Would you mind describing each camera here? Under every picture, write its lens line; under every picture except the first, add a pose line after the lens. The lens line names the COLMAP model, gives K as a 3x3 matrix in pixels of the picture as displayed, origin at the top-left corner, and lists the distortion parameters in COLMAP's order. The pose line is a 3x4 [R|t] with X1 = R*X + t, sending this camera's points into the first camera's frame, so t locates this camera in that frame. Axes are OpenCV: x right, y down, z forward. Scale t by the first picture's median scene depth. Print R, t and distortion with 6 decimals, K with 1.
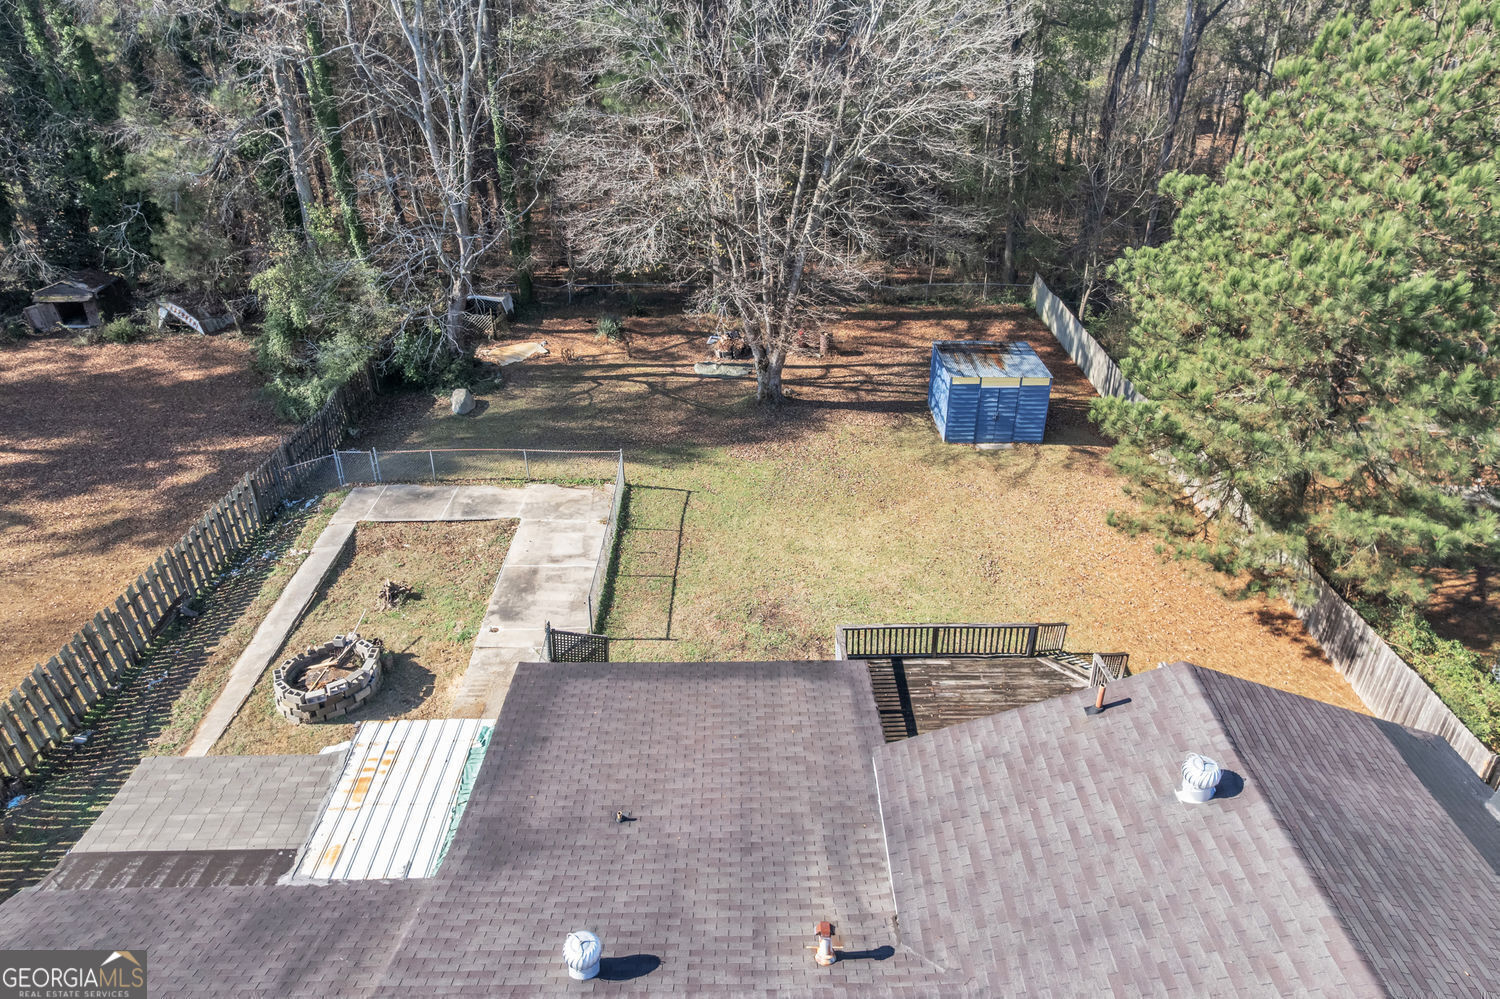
lens RADIAL K [[969.6, 0, 750.0], [0, 969.6, 499.5], [0, 0, 1]] dist [-0.069941, 0.060921]
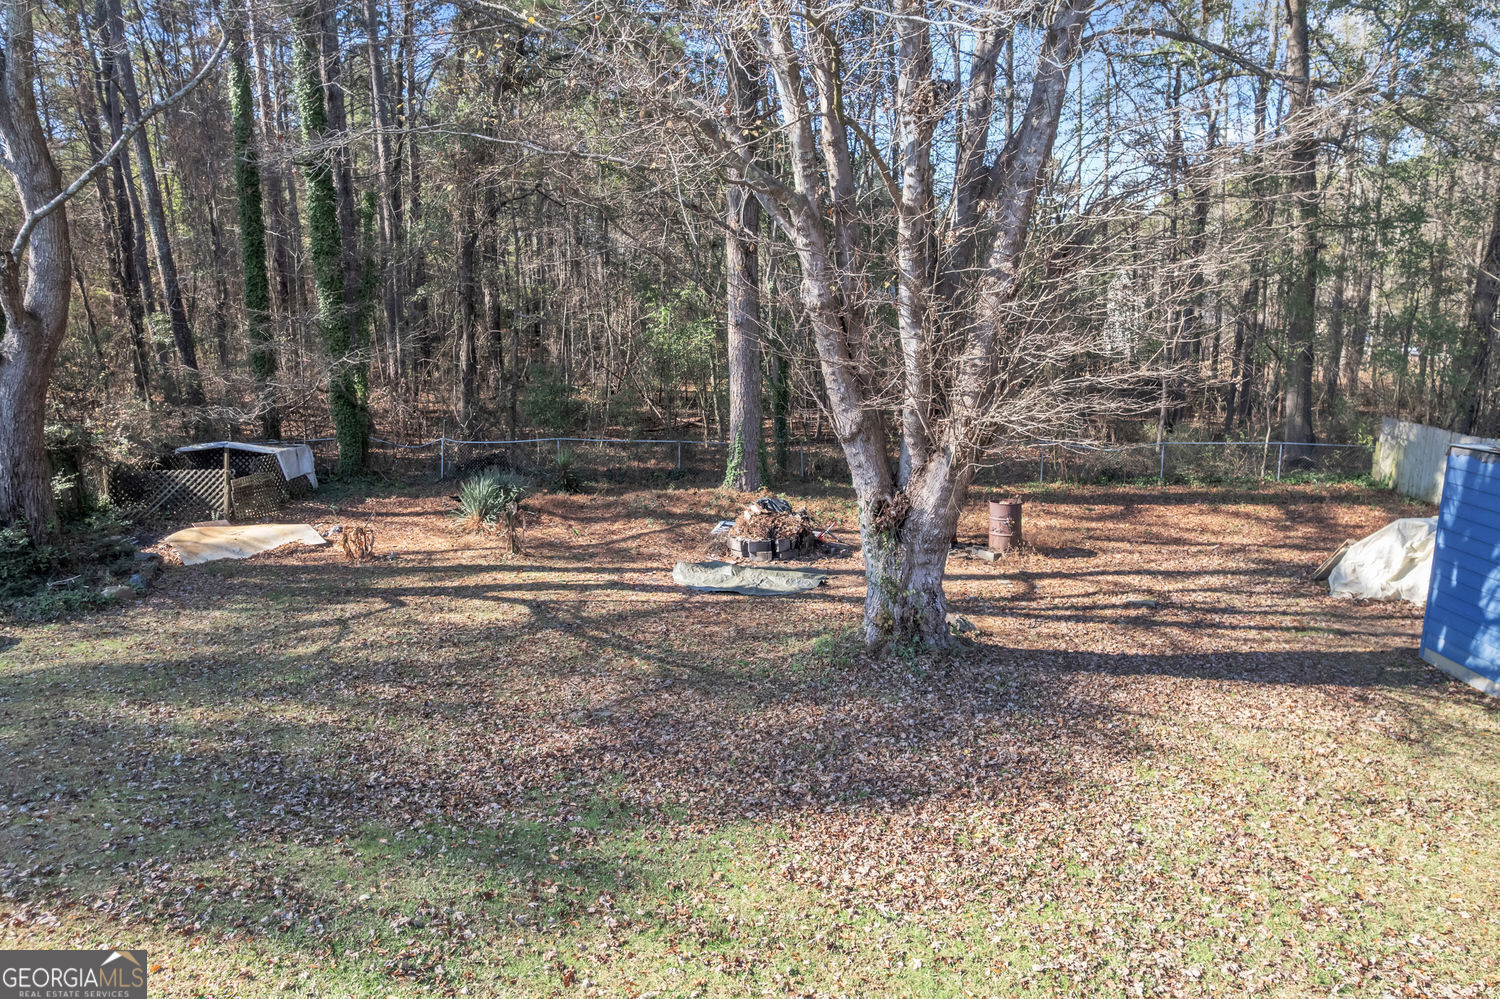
lens RADIAL K [[955.2, 0, 752.7], [0, 955.2, 494.8], [0, 0, 1]] dist [-0.046613, -0.000094]
pose [[0.999774, 0.006322, -0.020313, -0.020020], [-0.012521, 0.946789, -0.321612, -0.047924], [0.017199, 0.321793, 0.946654, 0.660988]]
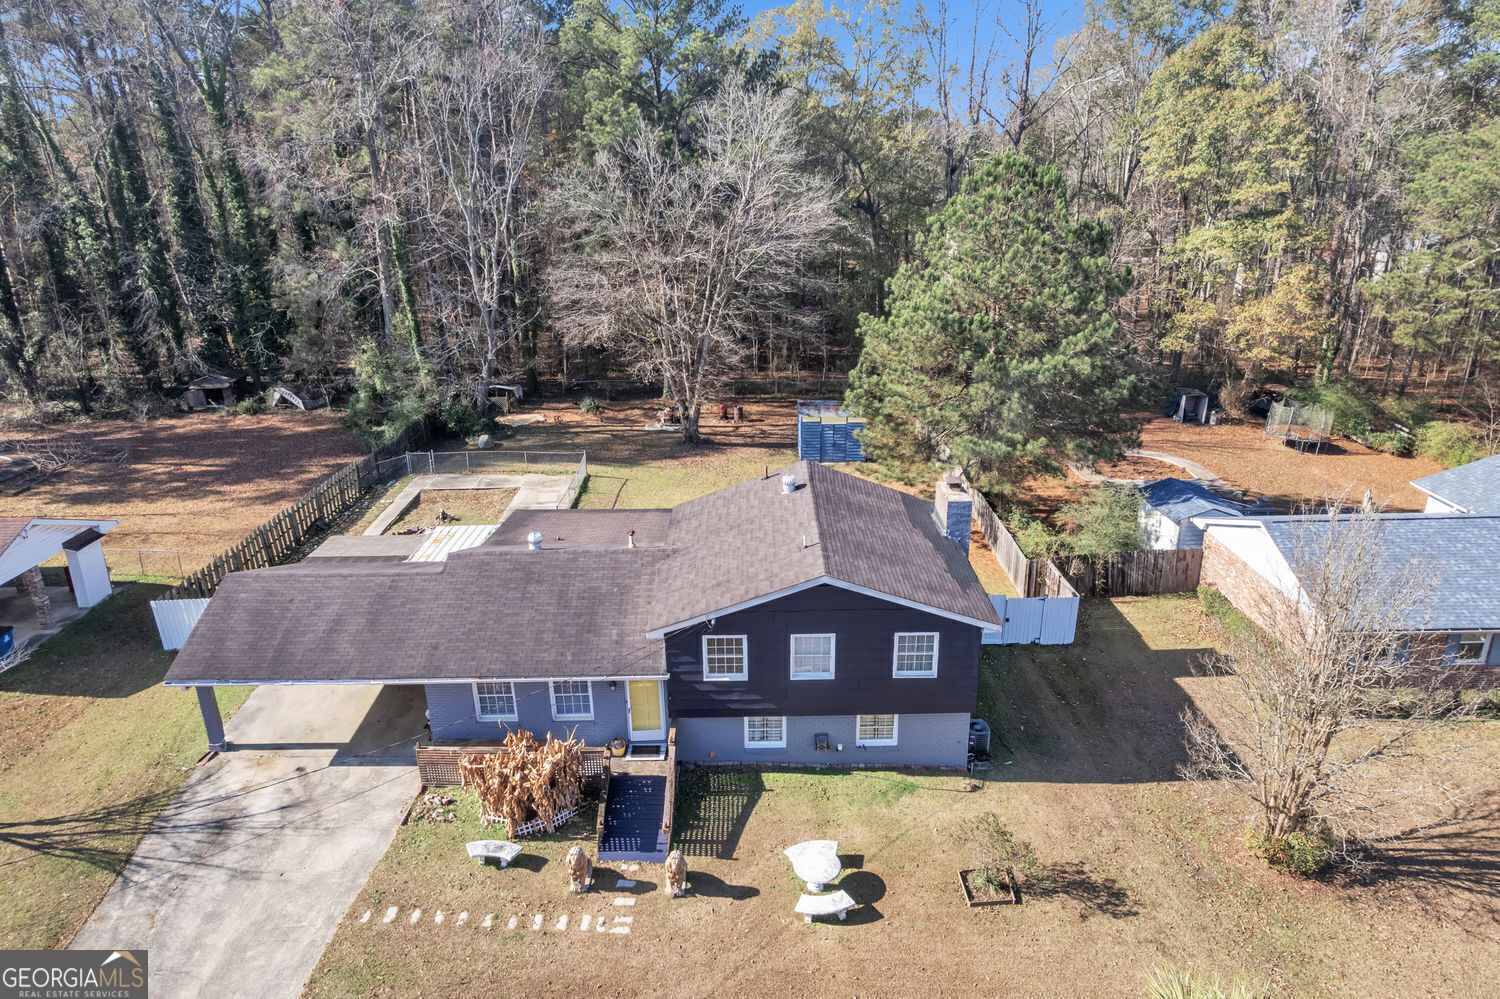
lens RADIAL K [[955.2, 0, 752.7], [0, 955.2, 494.8], [0, 0, 1]] dist [-0.046613, -0.000094]
pose [[0.999987, -0.002990, -0.004082, 0.113407], [0.002268, 0.985996, -0.166751, 0.210876], [0.004524, 0.166739, 0.985991, -0.410665]]
